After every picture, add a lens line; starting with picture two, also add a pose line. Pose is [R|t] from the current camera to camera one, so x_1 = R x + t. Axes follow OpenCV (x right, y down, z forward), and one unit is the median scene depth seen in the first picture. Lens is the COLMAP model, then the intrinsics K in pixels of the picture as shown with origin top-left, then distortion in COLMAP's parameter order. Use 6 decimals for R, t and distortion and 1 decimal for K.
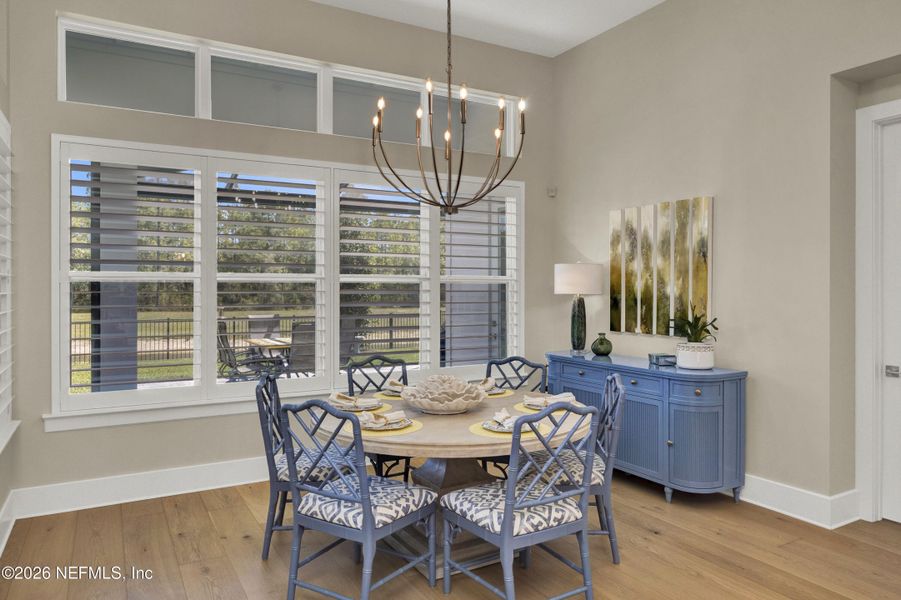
lens RADIAL K [[636.0, 0, 453.2], [0, 636.0, 276.1], [0, 0, 1]] dist [0.041302, 0.000336]
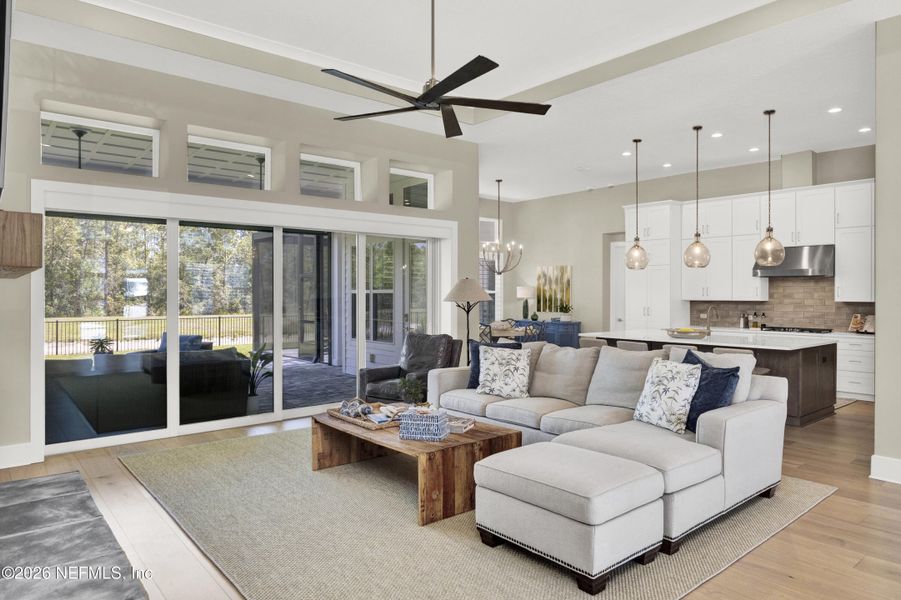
lens RADIAL K [[590.0, 0, 447.4], [0, 590.0, 295.2], [0, 0, 1]] dist [-0.002094, 0.000083]
pose [[0.990737, -0.007221, 0.135602, -0.481038], [0.004263, 0.999747, 0.022089, -0.041055], [-0.135727, -0.021307, 0.990517, -1.459894]]
